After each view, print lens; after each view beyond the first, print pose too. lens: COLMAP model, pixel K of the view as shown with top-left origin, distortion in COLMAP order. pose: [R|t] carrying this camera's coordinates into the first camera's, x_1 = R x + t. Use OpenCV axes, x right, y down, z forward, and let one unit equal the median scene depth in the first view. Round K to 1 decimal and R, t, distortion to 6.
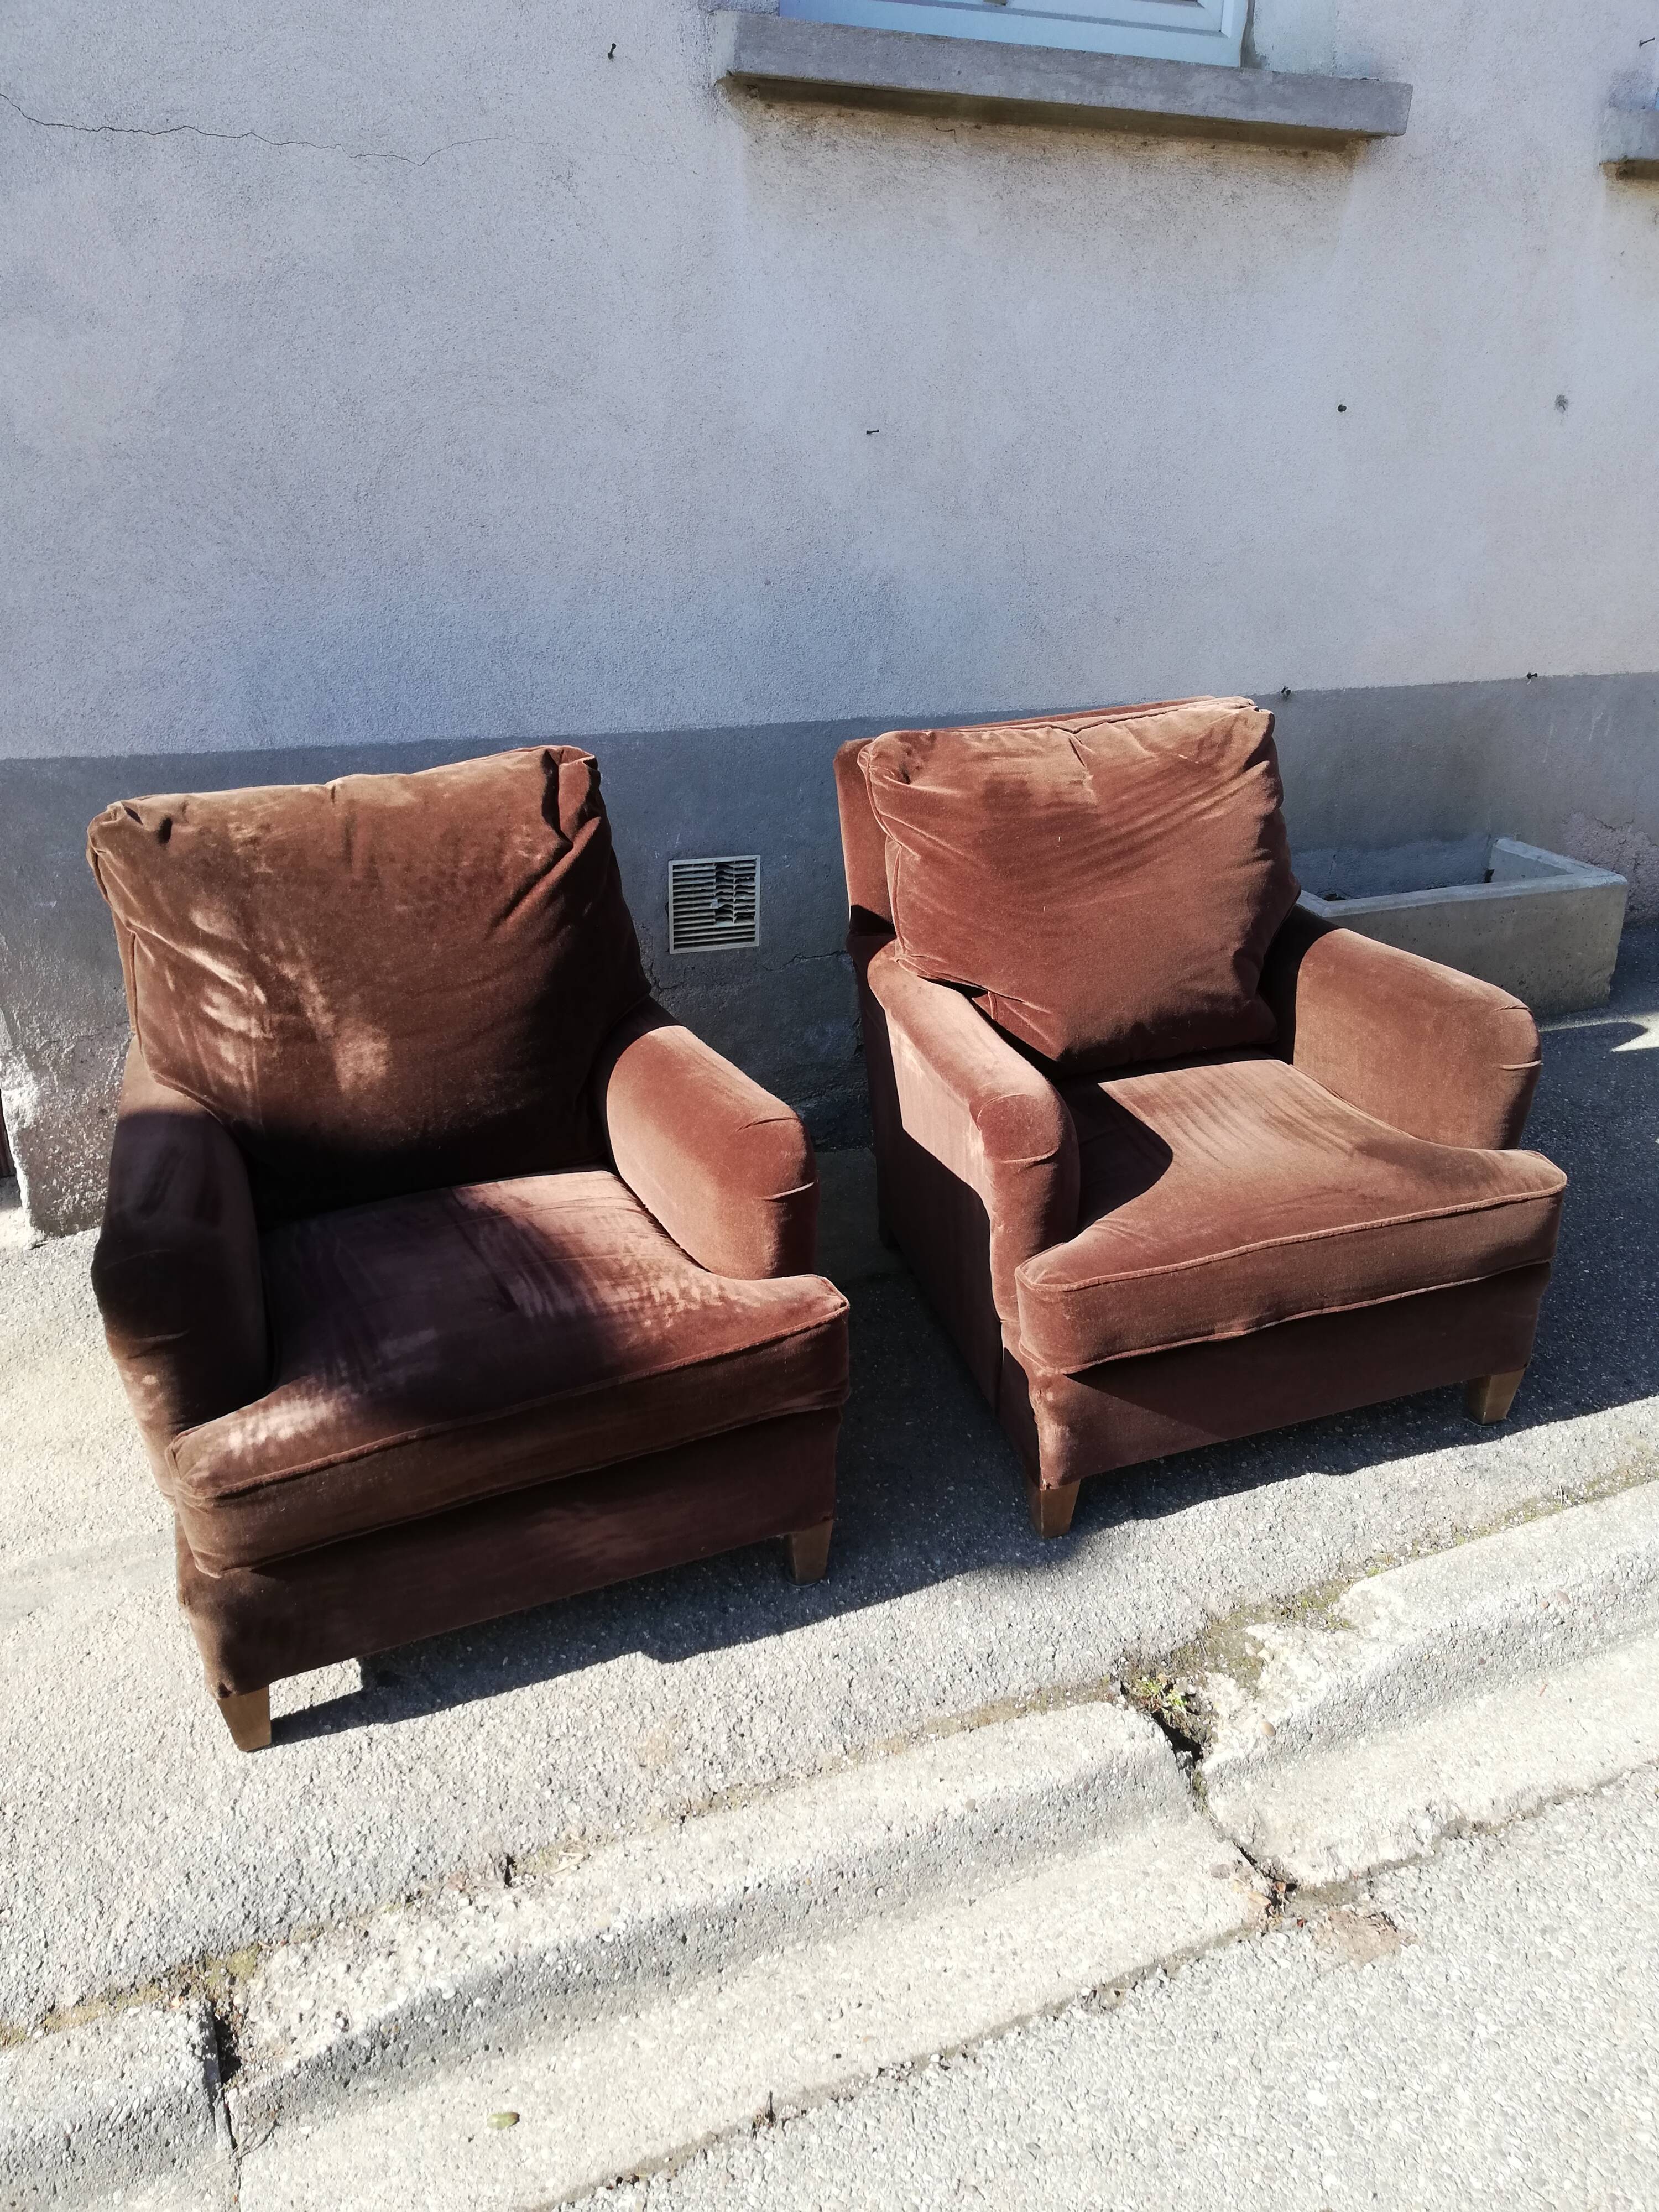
lens RADIAL K [[1673.0, 0, 844.7], [0, 1673.0, 1110.5], [0, 0, 1]] dist [0.041448, -0.060823]
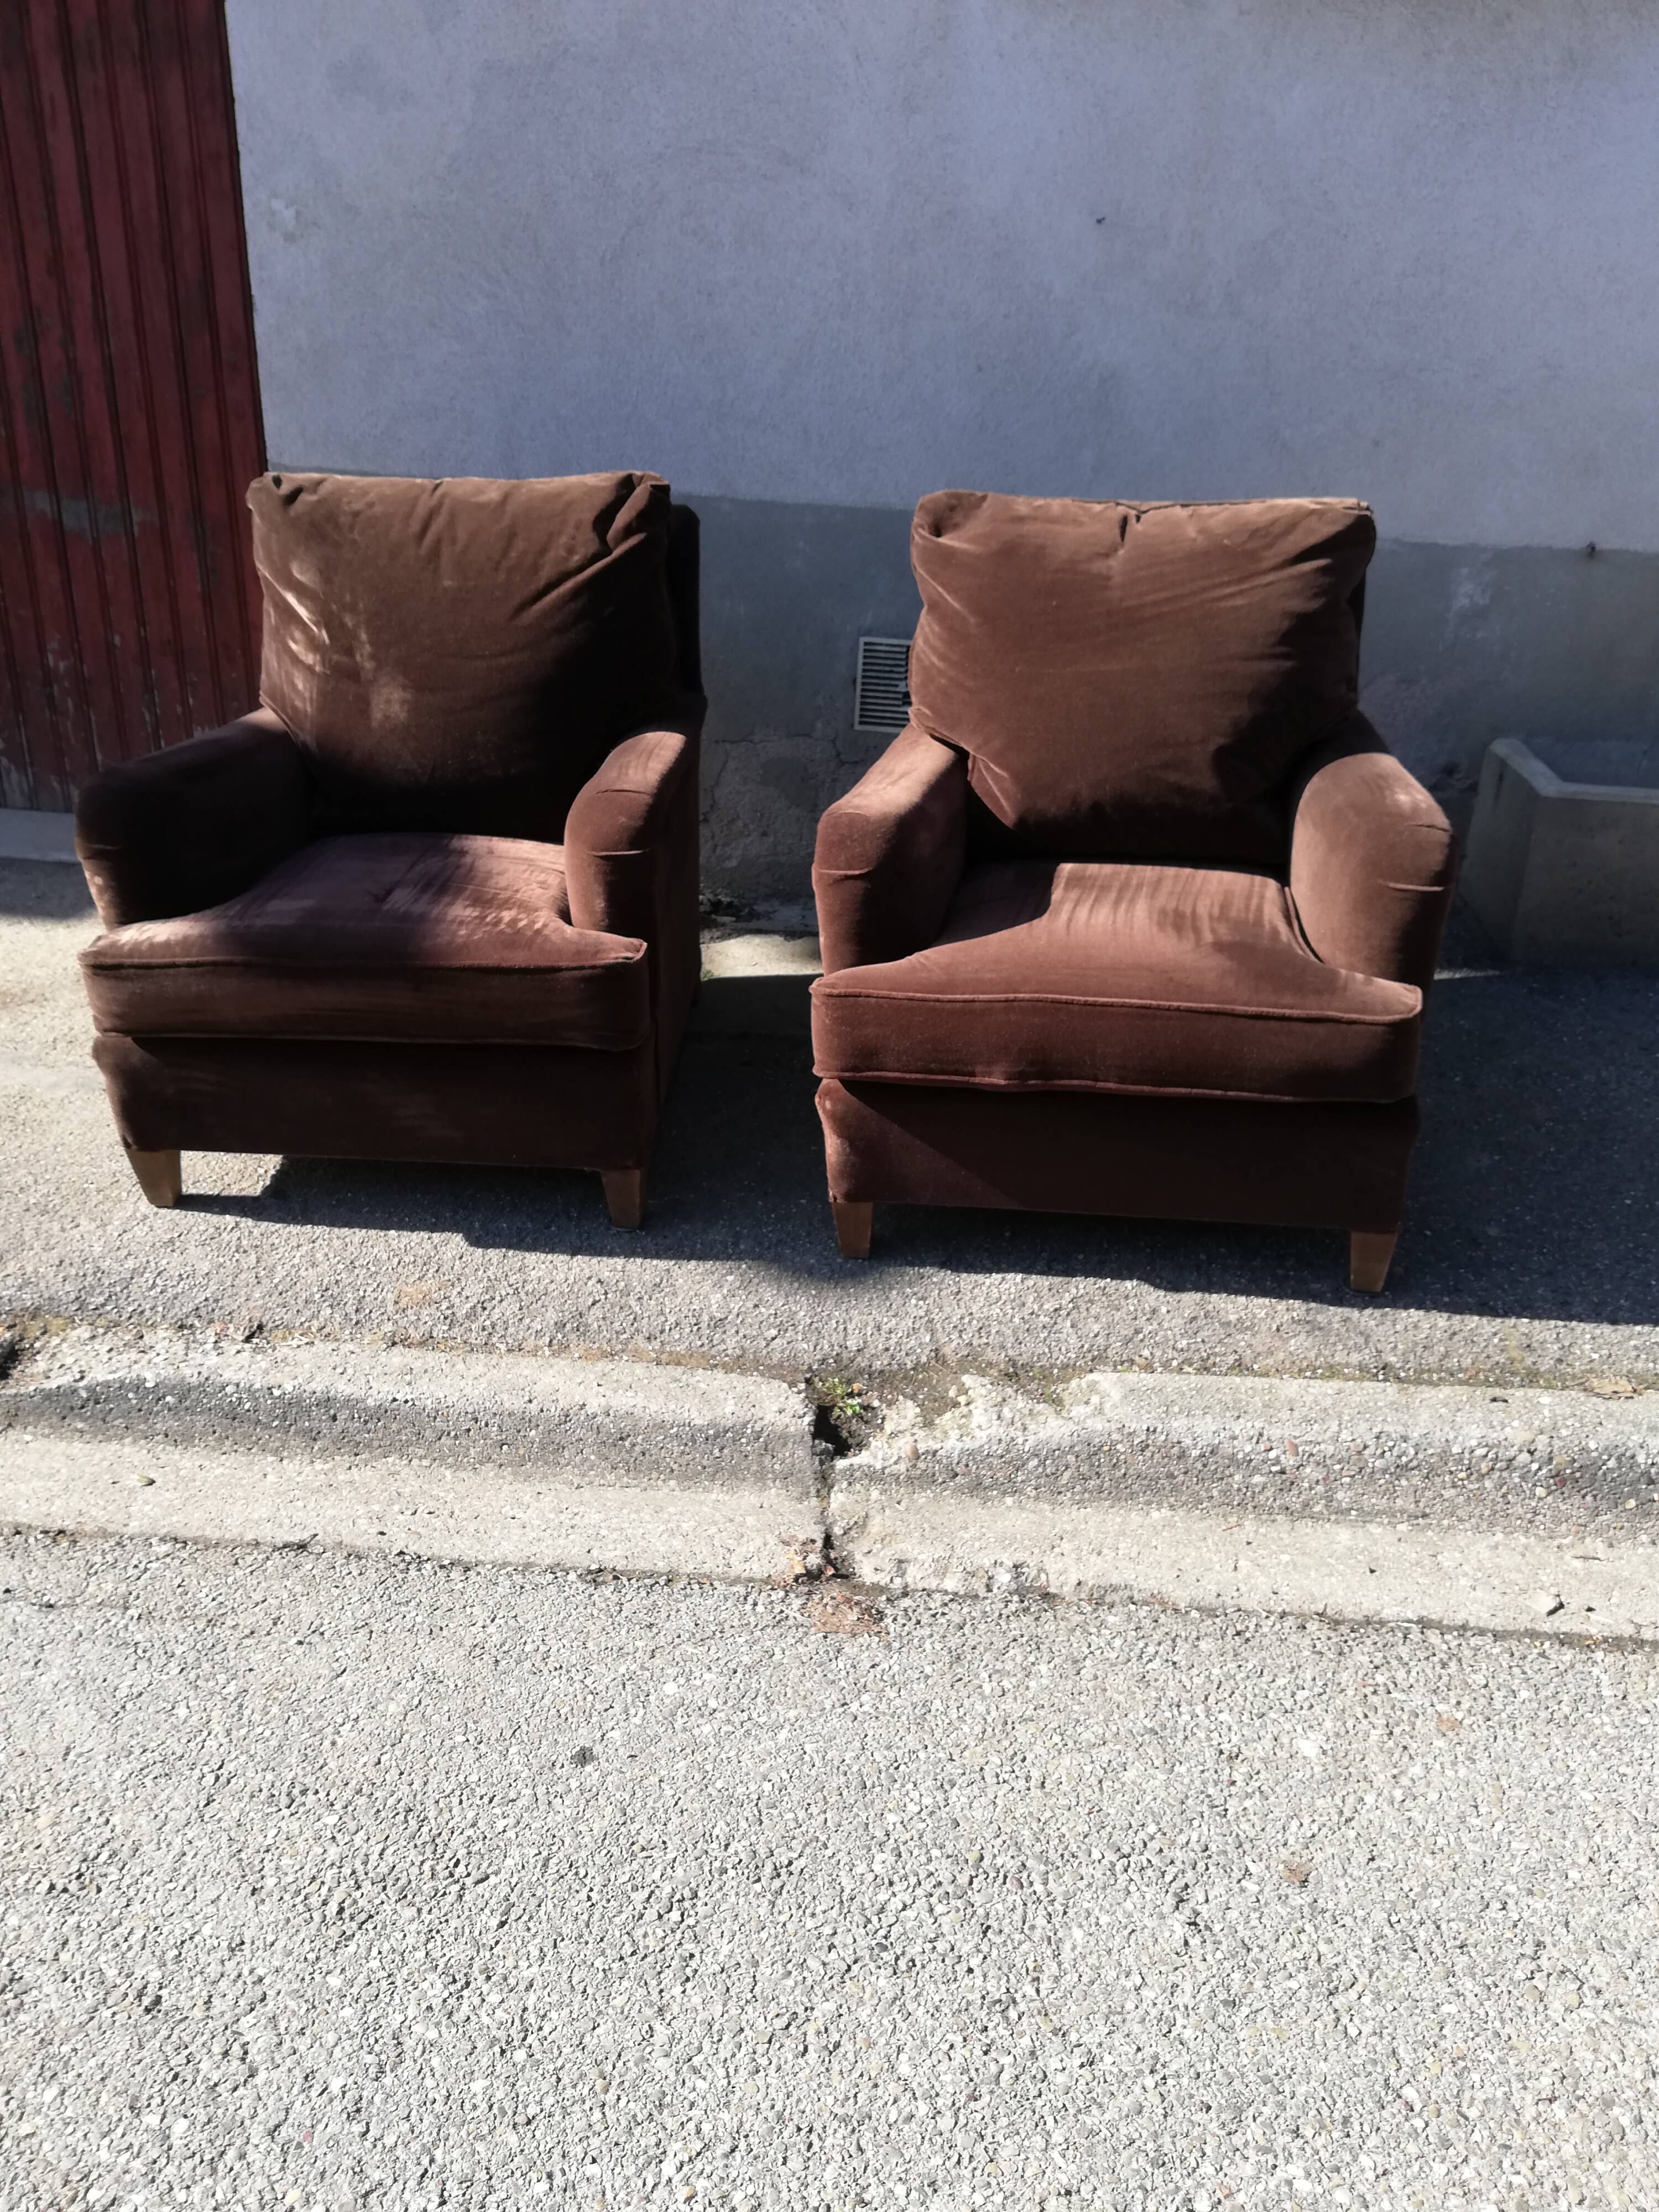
lens RADIAL K [[1673.0, 0, 836.9], [0, 1673.0, 1126.5], [0, 0, 1]] dist [0.041448, -0.060823]
pose [[0.882185, 0.228813, -0.411574, 0.548873], [-0.214552, 0.973328, 0.081237, 0.095695], [0.419185, 0.016638, 0.907748, 0.049342]]
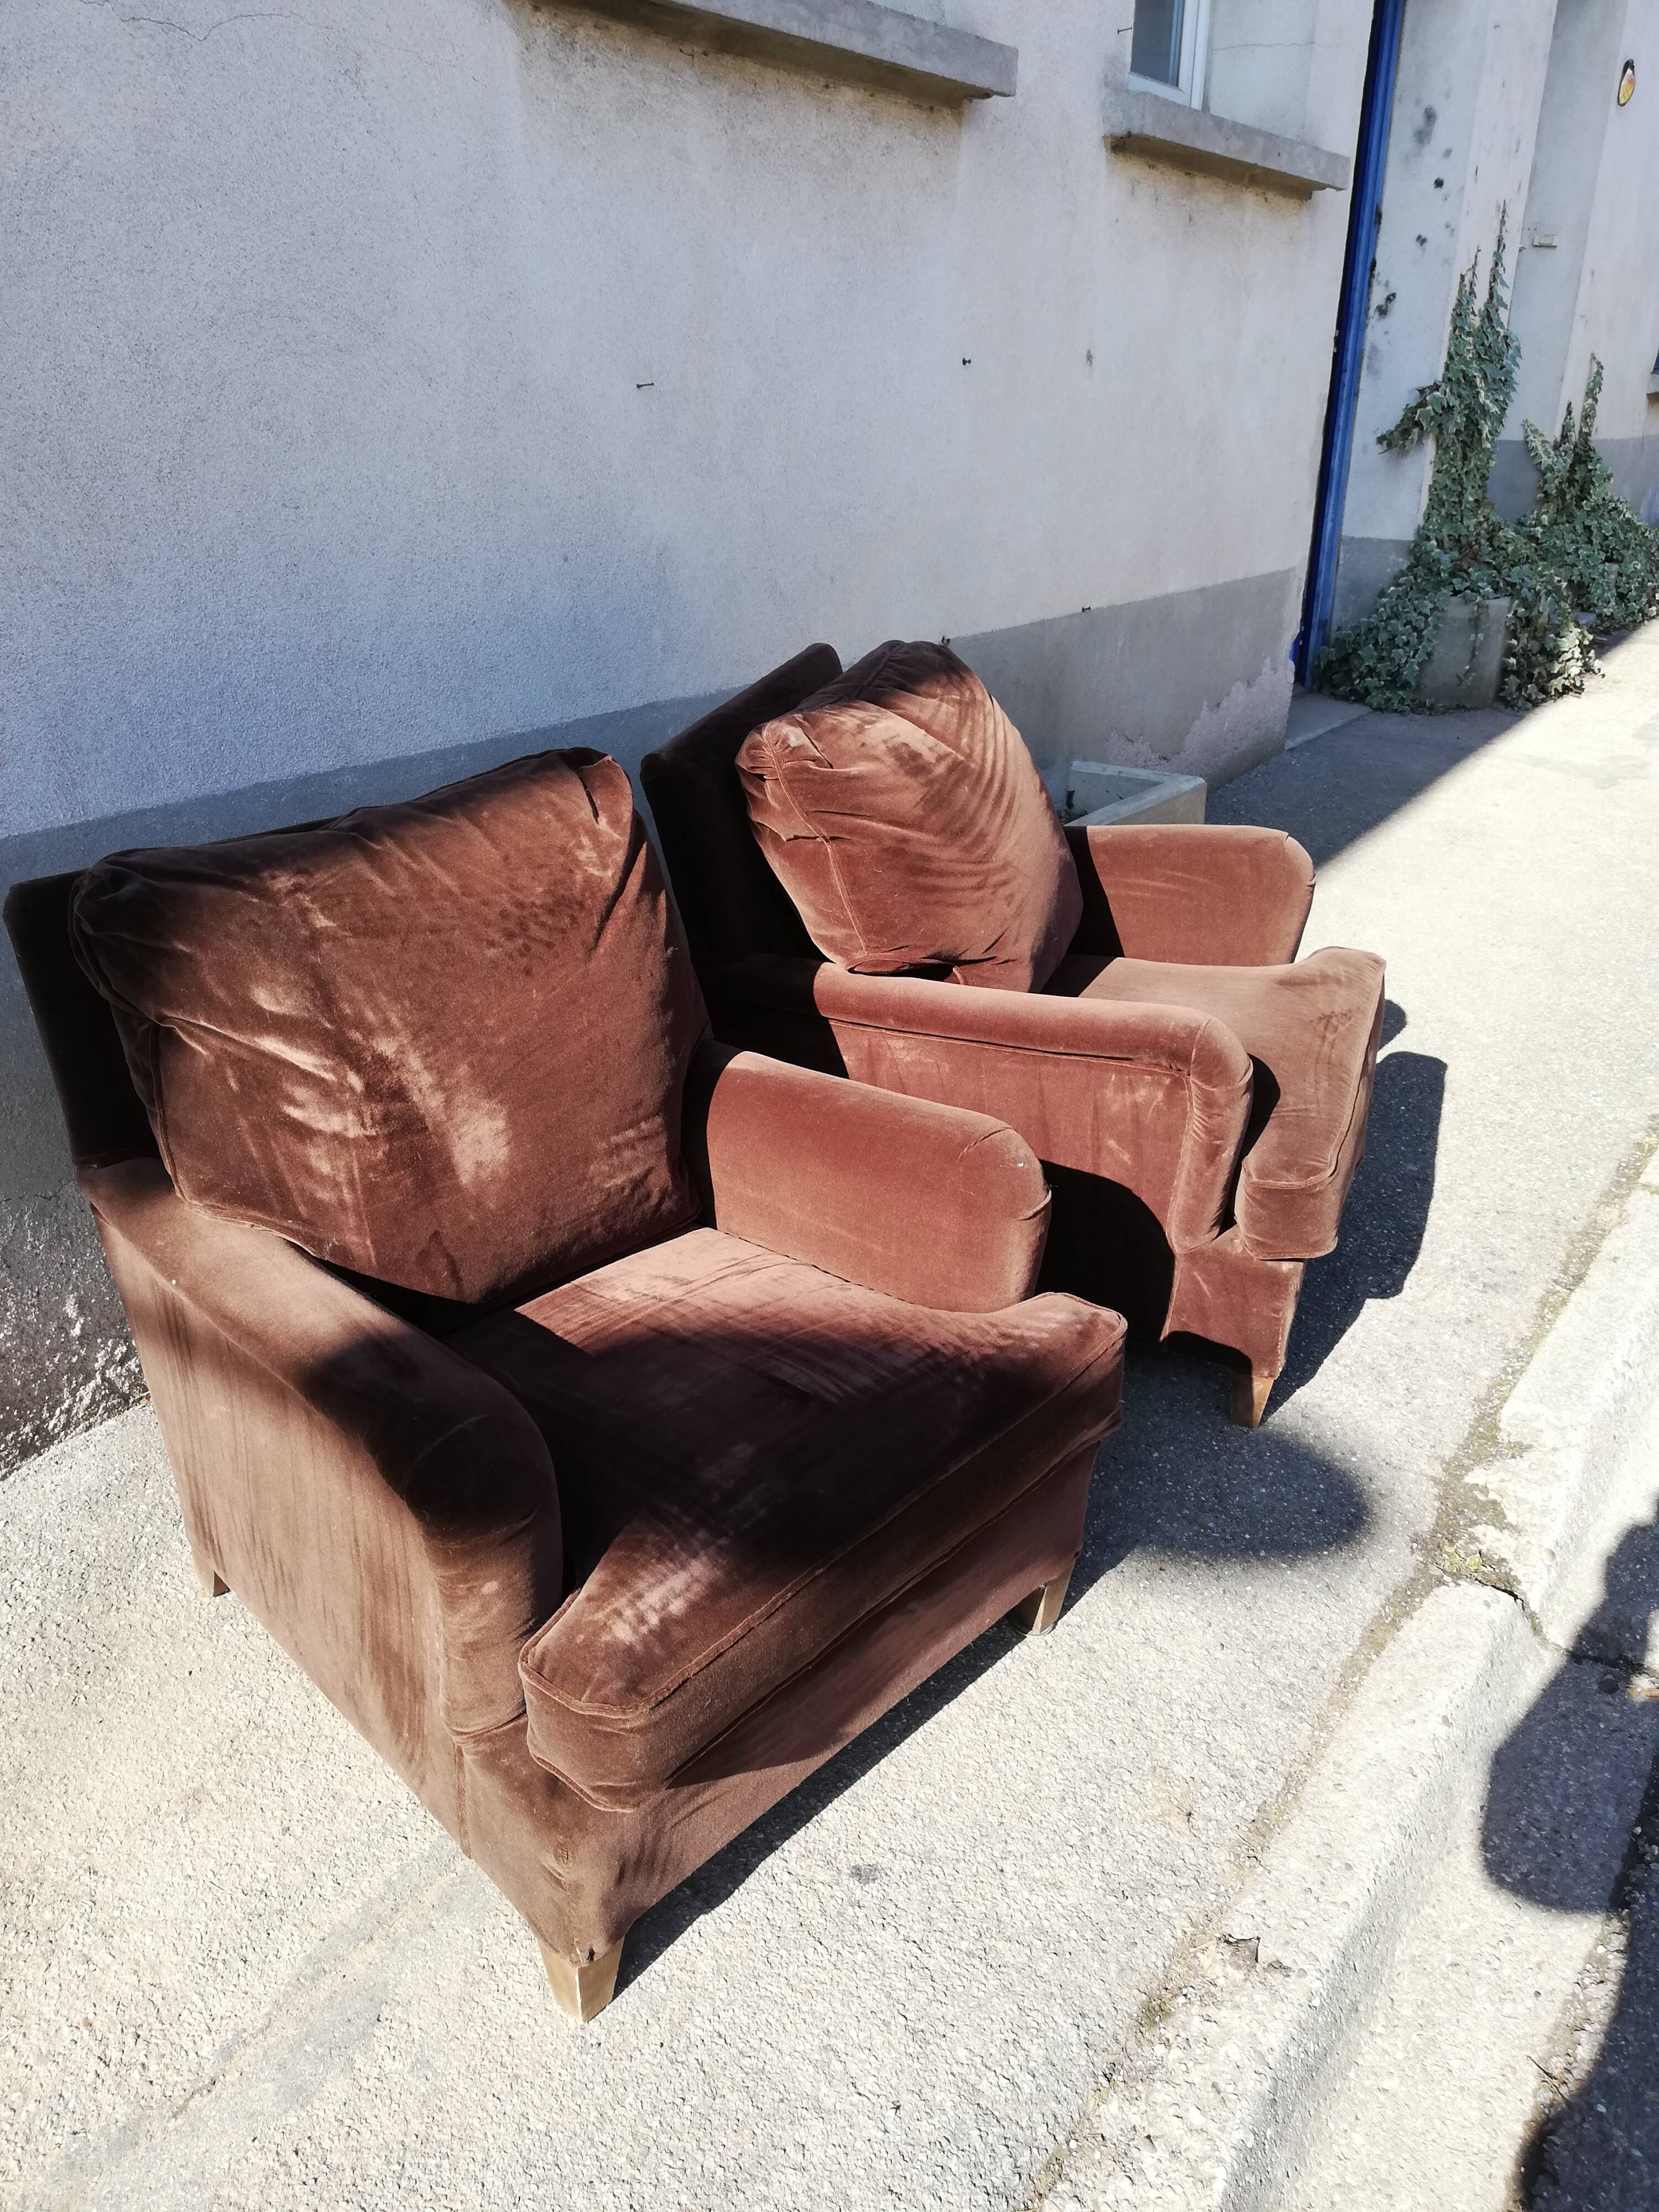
lens RADIAL K [[1673.0, 0, 841.2], [0, 1673.0, 1112.0], [0, 0, 1]] dist [0.041448, -0.060823]
pose [[0.840594, -0.227214, 0.491706, -0.568887], [0.224277, 0.972296, 0.065880, -0.080525], [-0.493053, 0.054901, 0.868265, 0.246857]]
